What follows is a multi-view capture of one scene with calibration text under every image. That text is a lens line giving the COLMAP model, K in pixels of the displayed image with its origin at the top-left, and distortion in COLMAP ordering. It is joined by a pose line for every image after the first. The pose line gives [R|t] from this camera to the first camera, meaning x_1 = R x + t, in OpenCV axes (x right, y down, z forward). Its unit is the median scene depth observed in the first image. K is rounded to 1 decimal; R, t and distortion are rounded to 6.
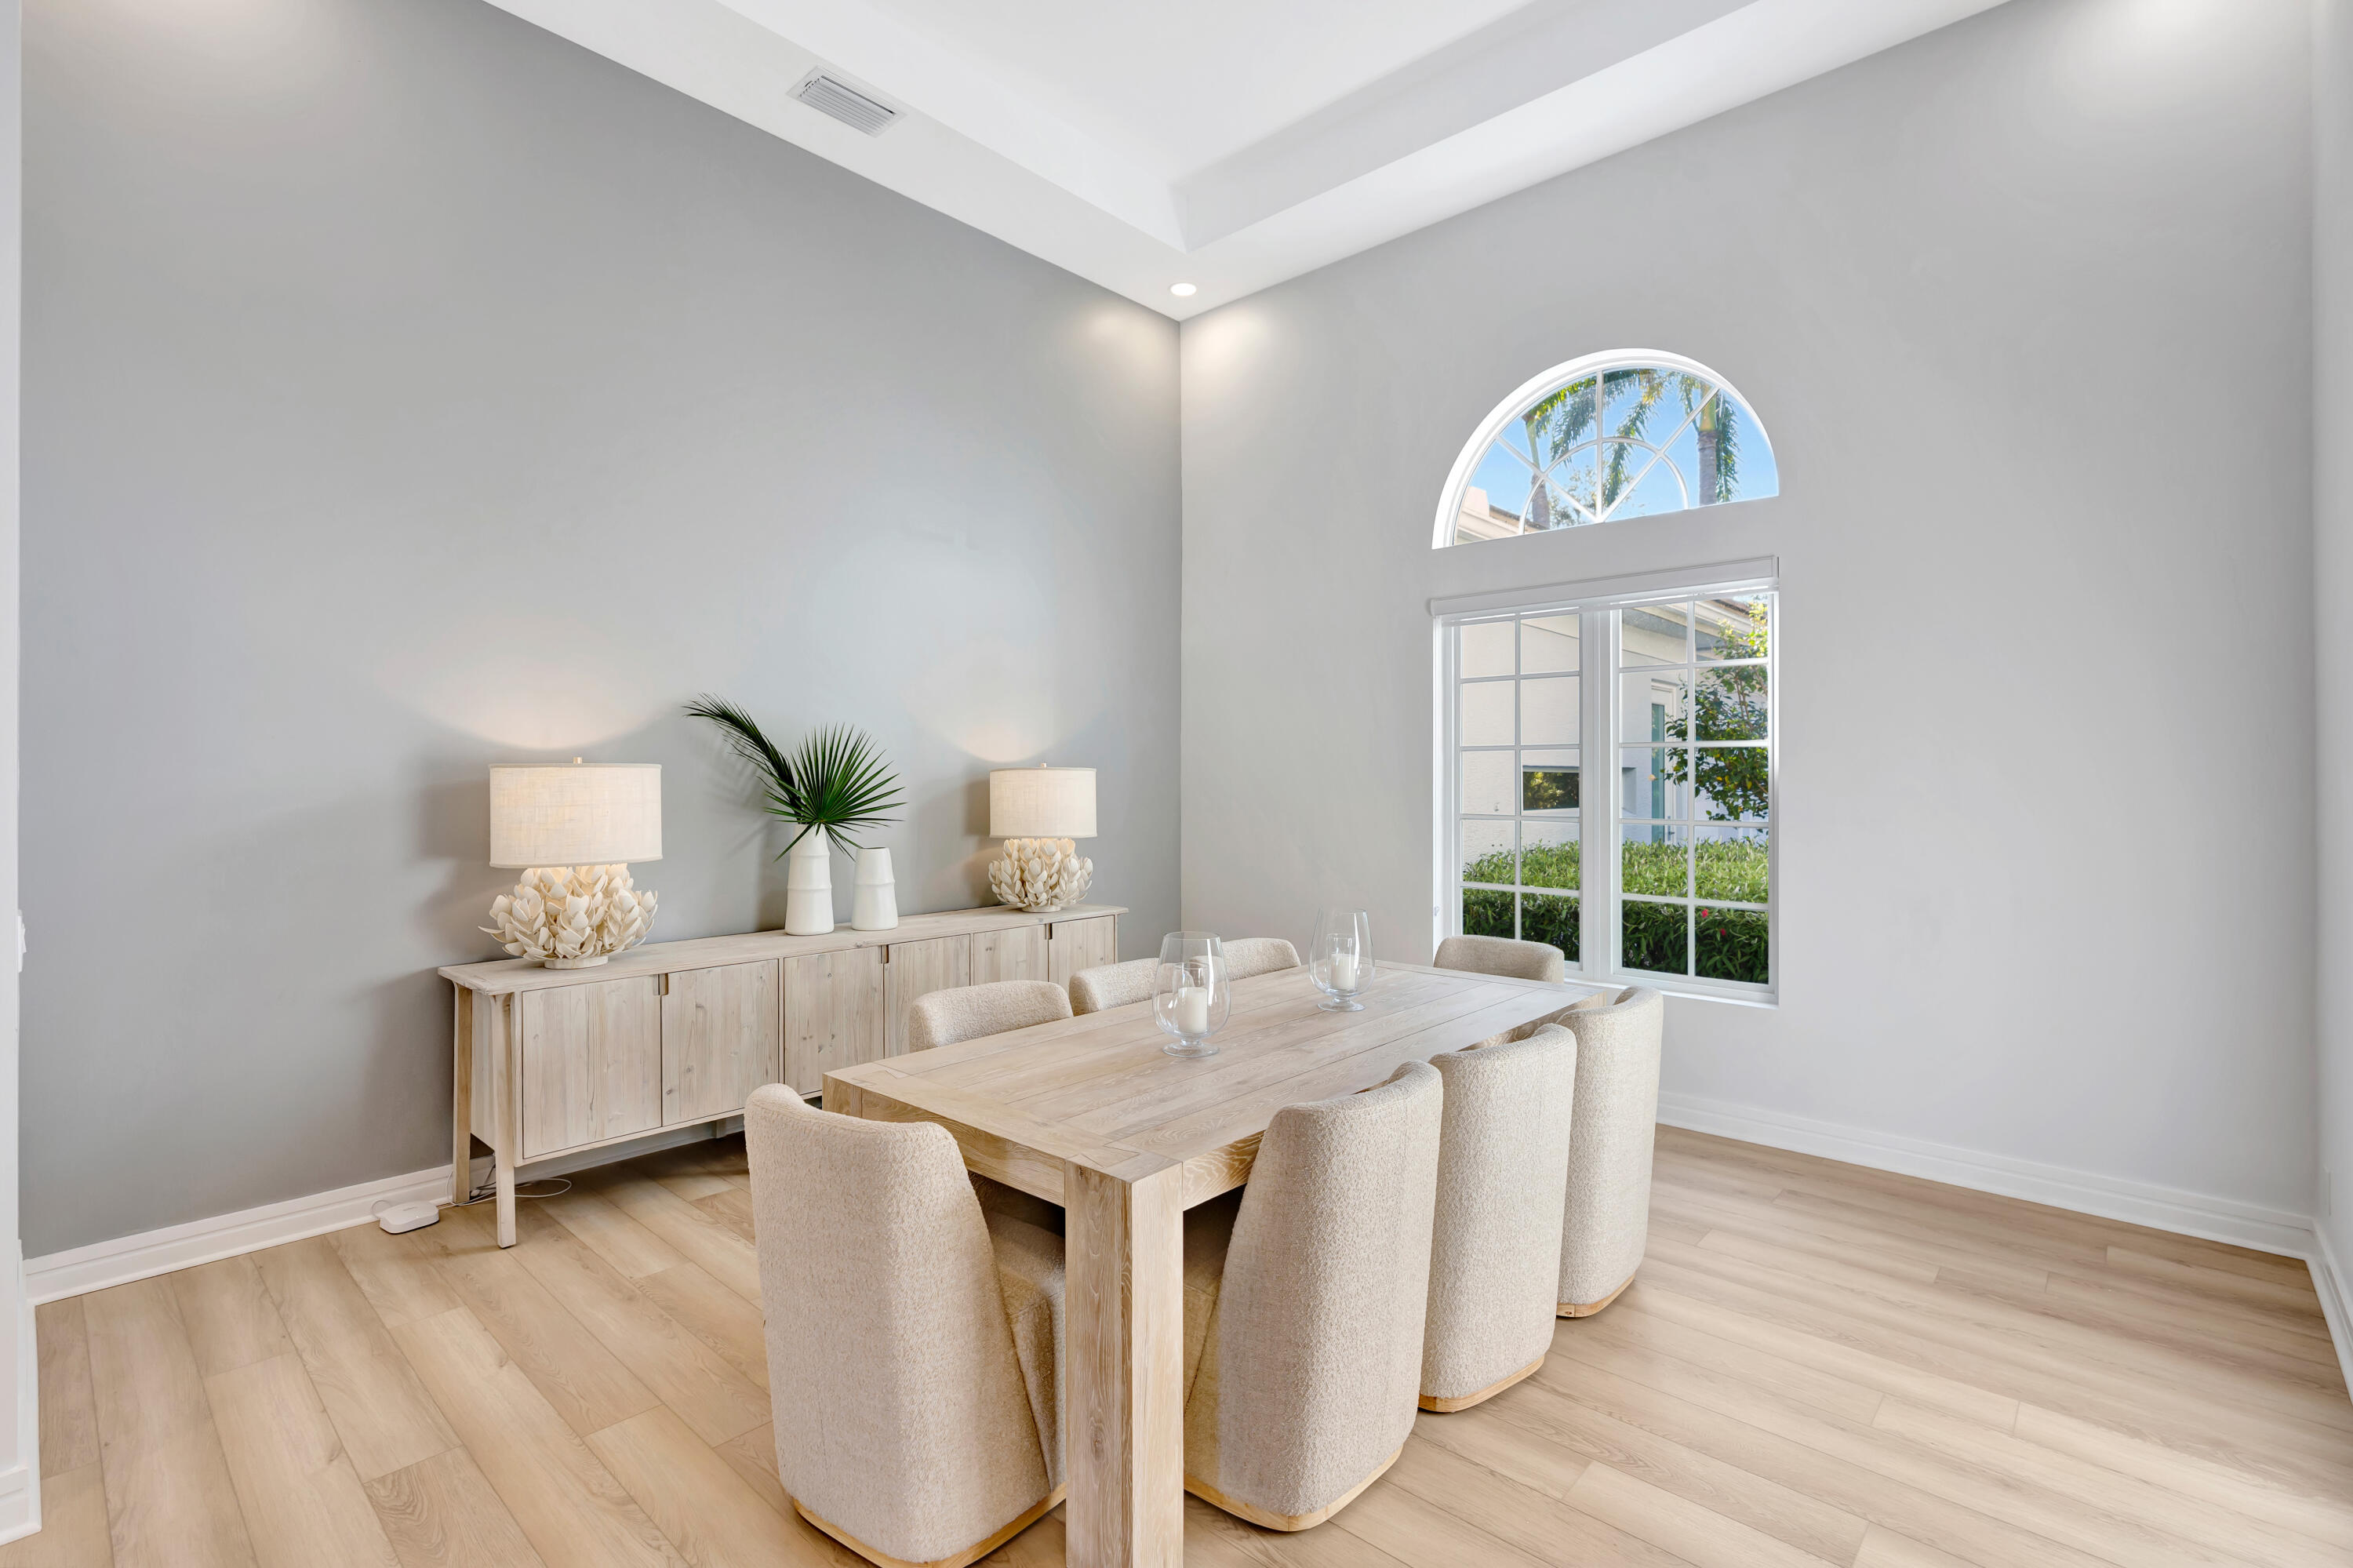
lens RADIAL K [[1062.6, 0, 1174.9], [0, 1062.6, 773.0], [0, 0, 1]] dist [-0.001721, 0.001123]
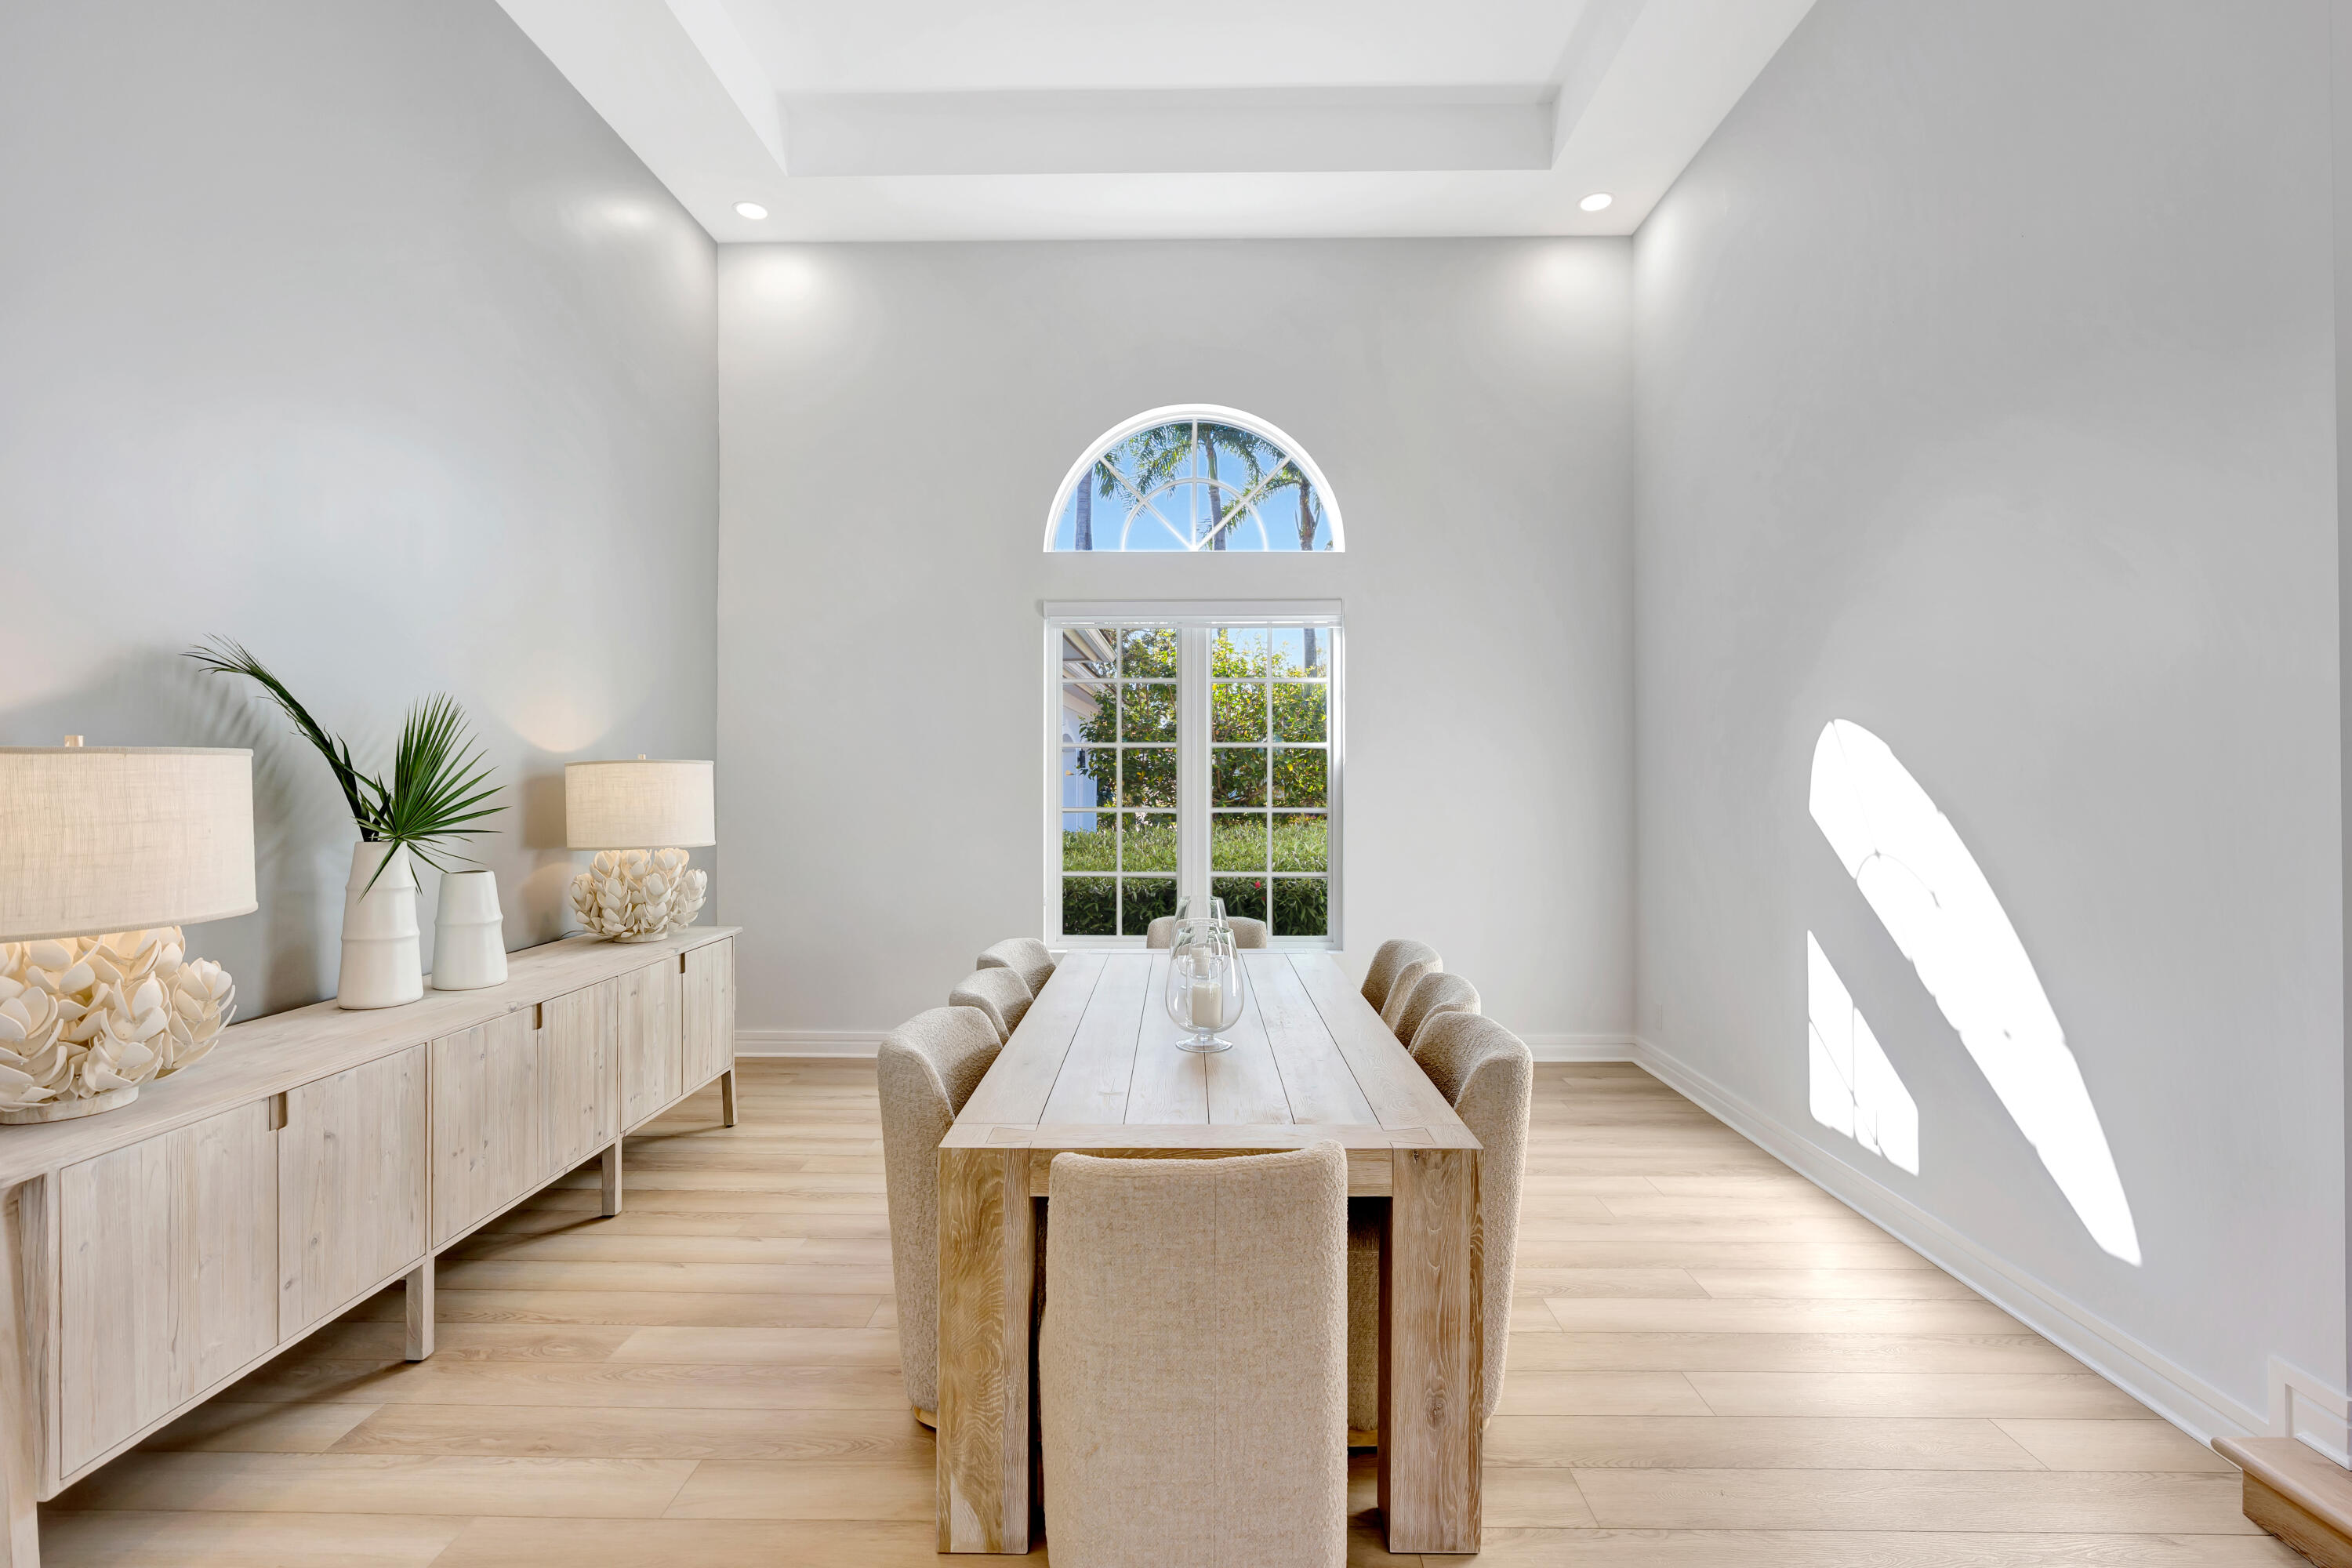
lens RADIAL K [[1054.9, 0, 1166.8], [0, 1054.9, 772.5], [0, 0, 1]] dist [-0.009822, 0.007192]
pose [[0.752249, -0.000459, 0.658878, -0.429259], [-0.001160, 0.999997, 0.002020, 0.002416], [-0.658878, -0.002284, 0.752247, 0.181834]]
